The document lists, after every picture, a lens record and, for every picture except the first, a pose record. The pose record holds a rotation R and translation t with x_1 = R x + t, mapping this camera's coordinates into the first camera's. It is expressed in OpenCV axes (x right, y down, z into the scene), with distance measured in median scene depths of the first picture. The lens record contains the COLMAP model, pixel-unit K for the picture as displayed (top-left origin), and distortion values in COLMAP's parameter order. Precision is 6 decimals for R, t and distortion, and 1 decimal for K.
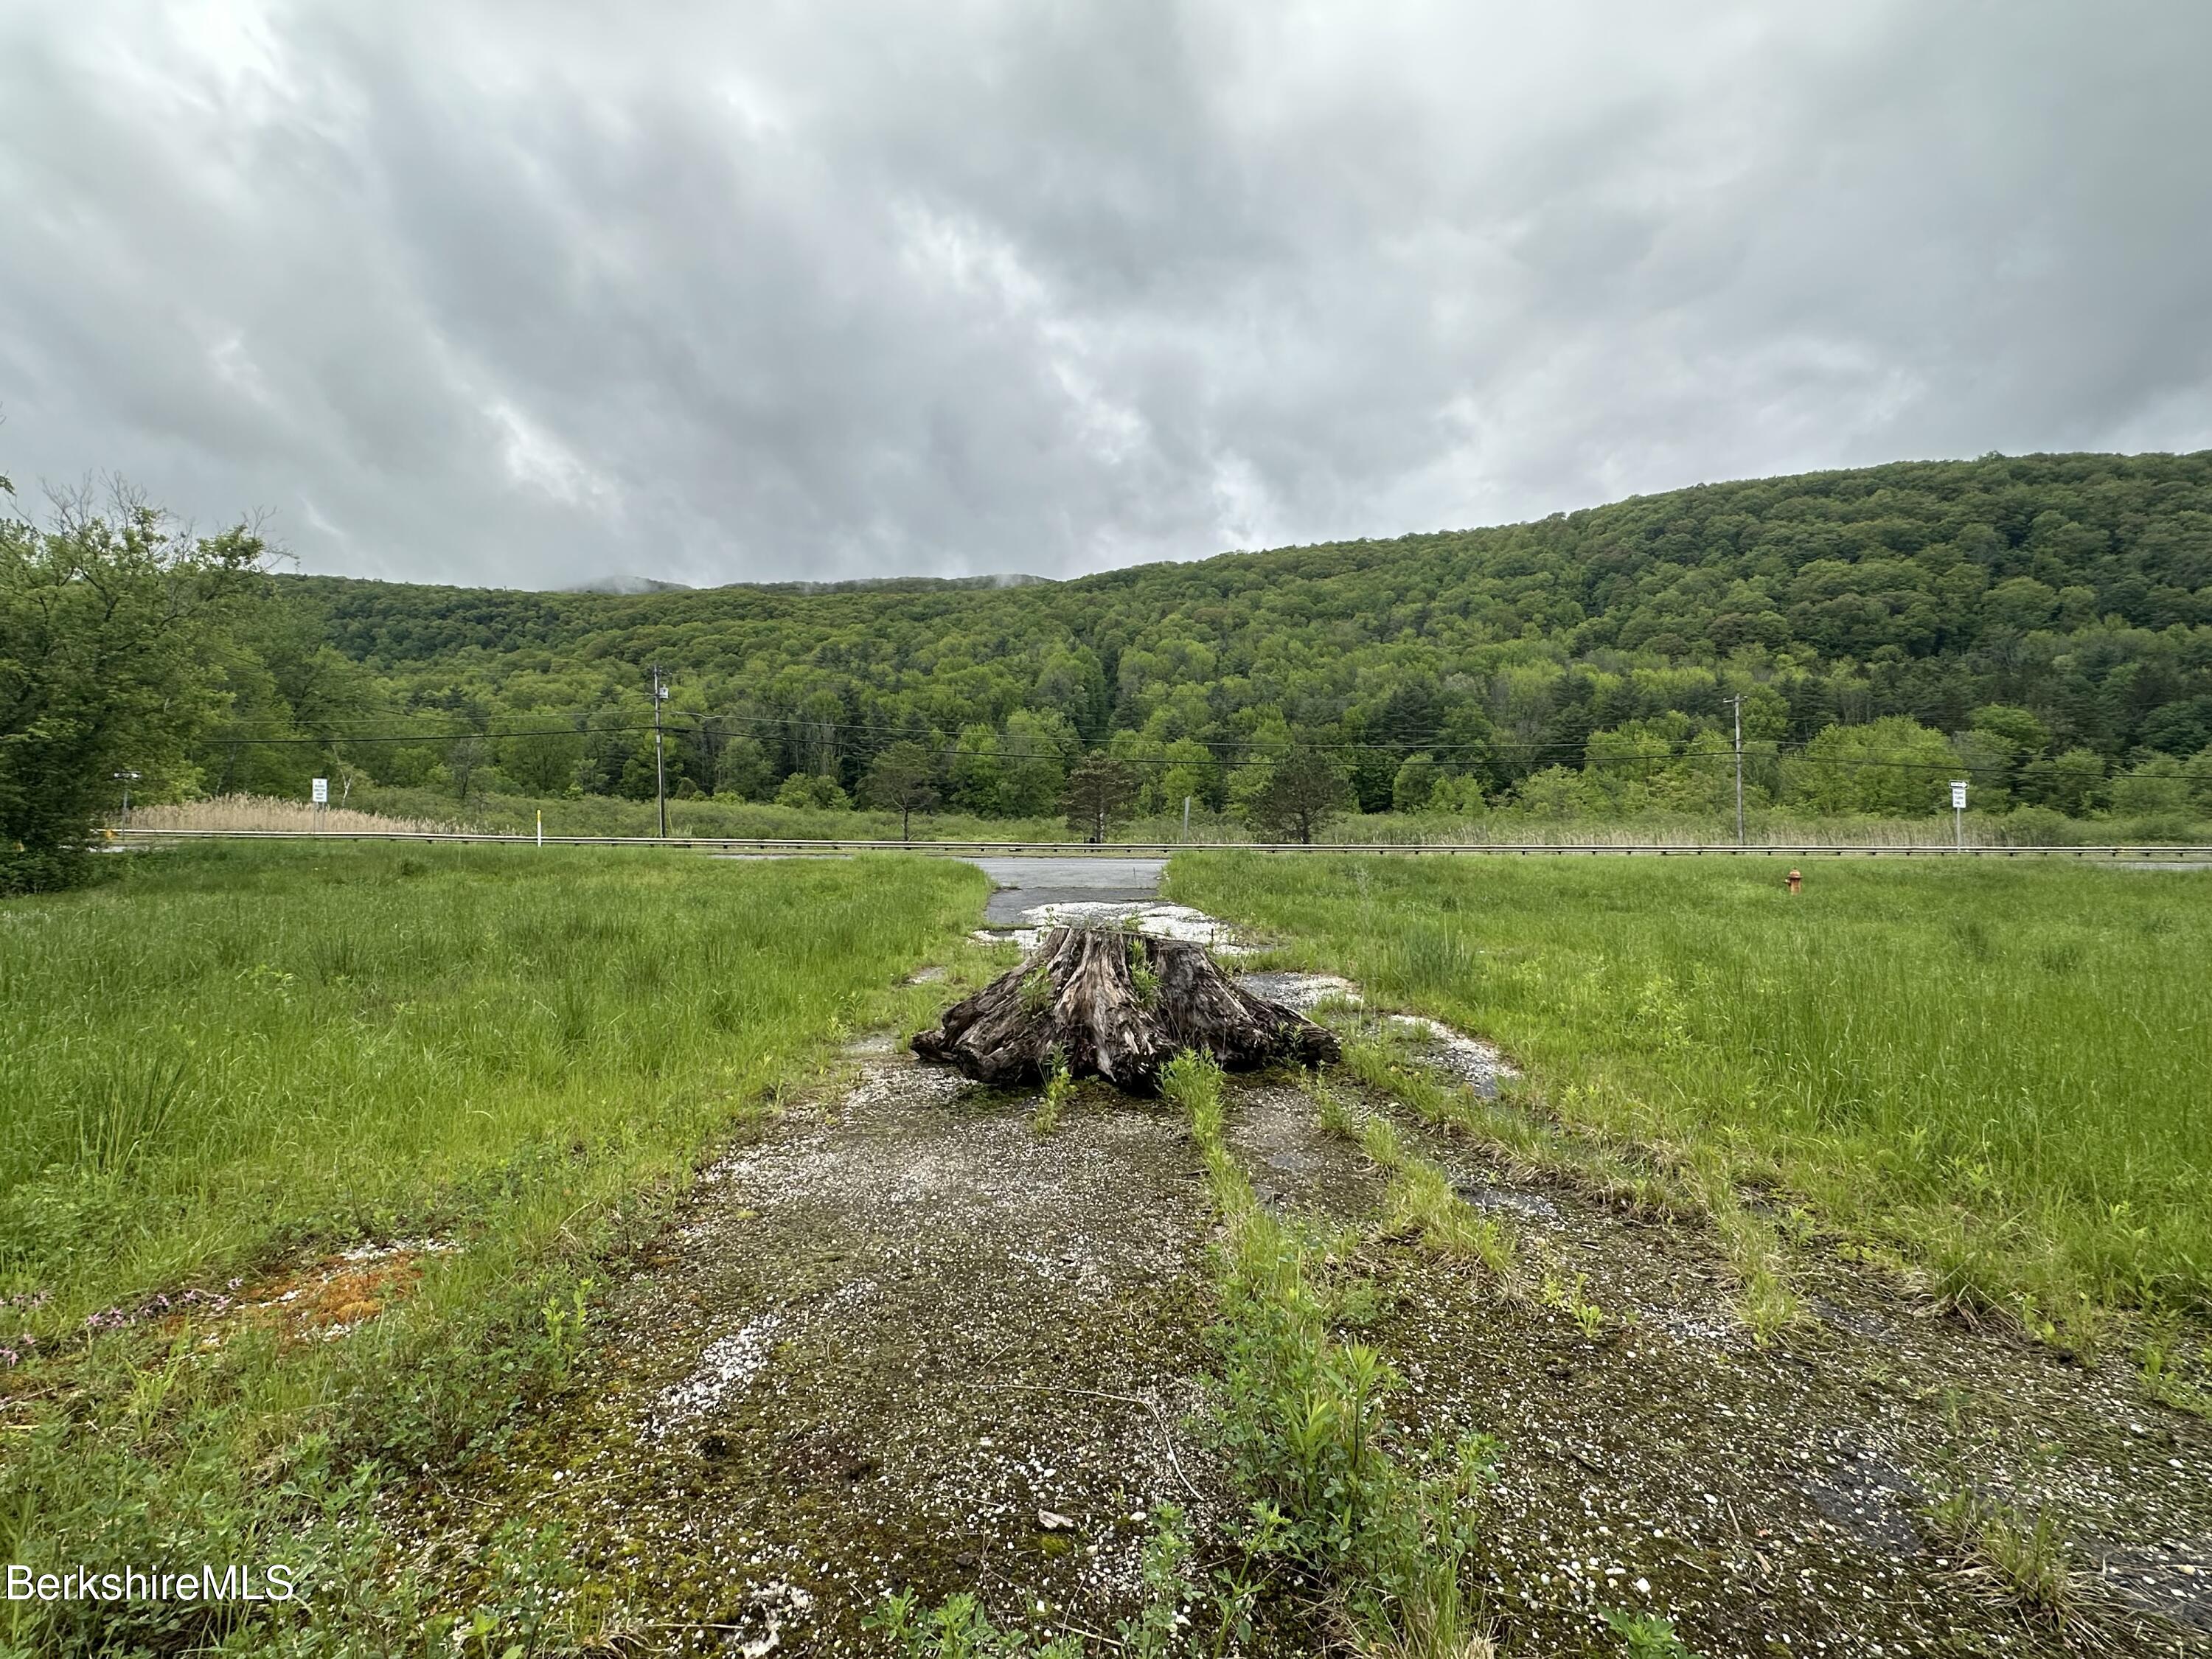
lens RADIAL K [[1050.3, 0, 1104.1], [0, 1050.3, 831.4], [0, 0, 1]] dist [-0.002992, 0.001031]
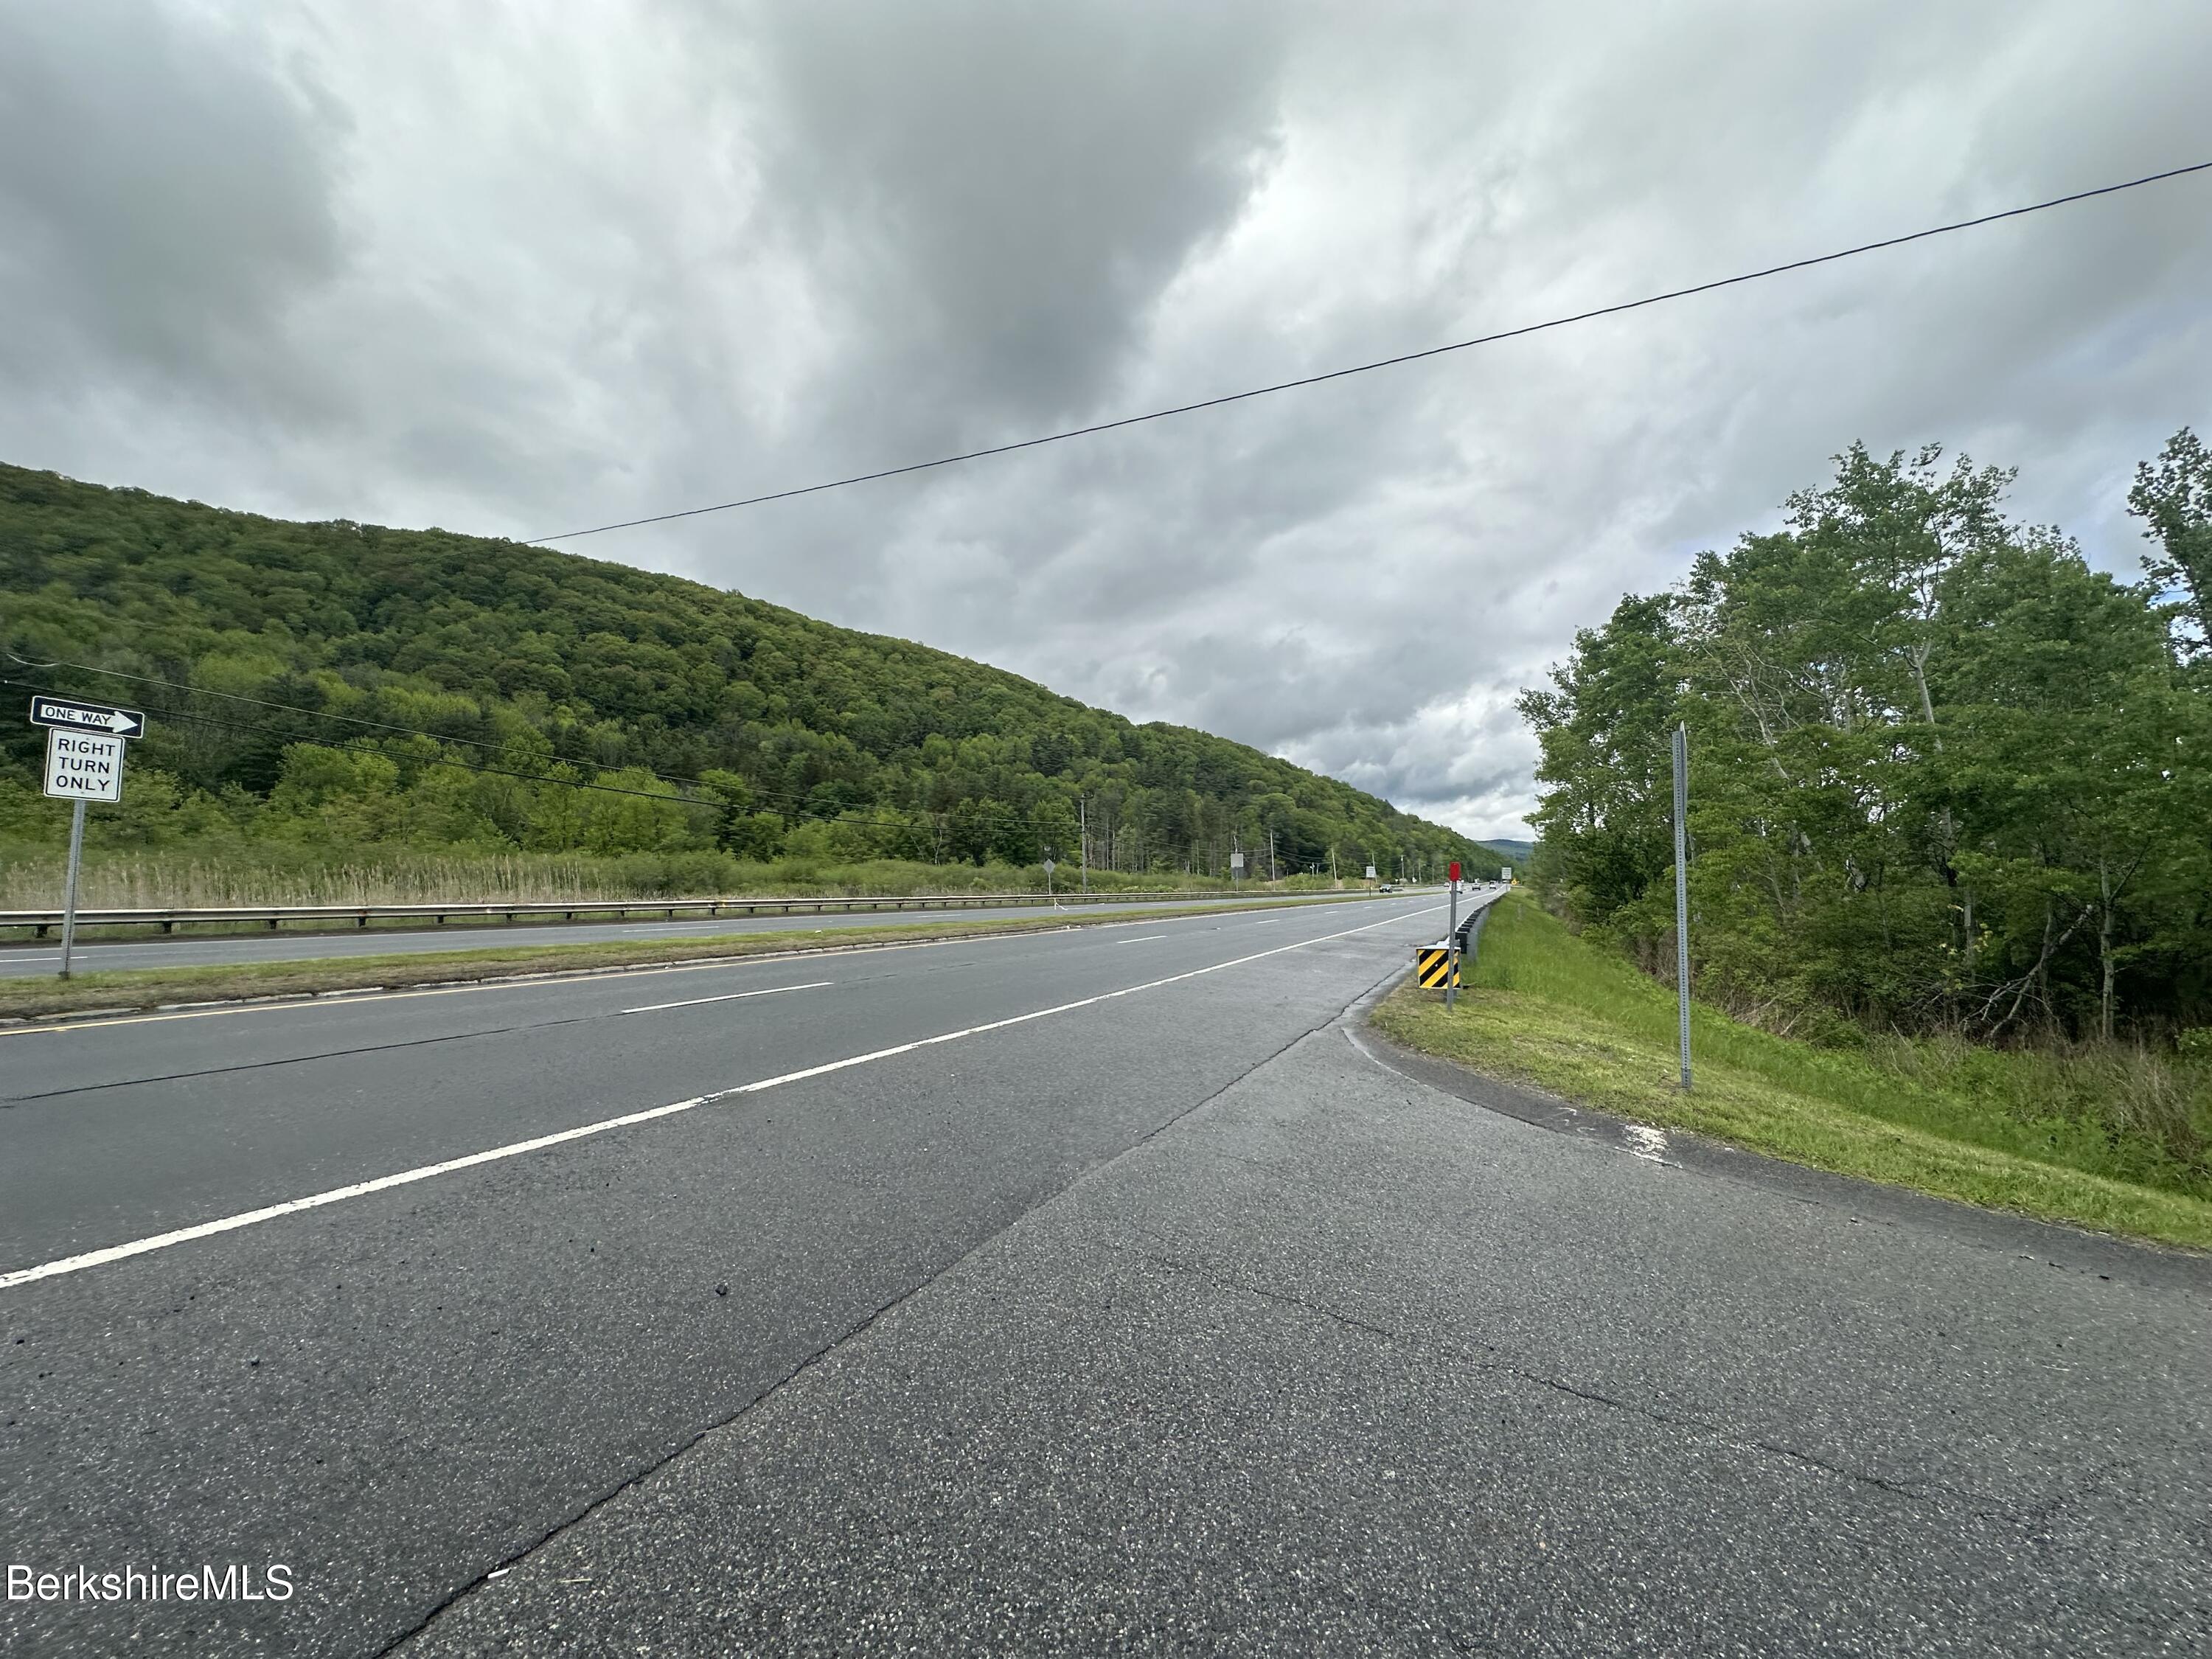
lens RADIAL K [[881.4, 0, 1106.0], [0, 881.4, 829.5], [0, 0, 1]] dist [-0.002492, 0.000490]
pose [[0.453021, 0.055588, 0.889765, 0.115770], [-0.017164, 0.998413, -0.053637, -0.001138], [-0.891335, 0.009027, 0.453256, 0.102445]]
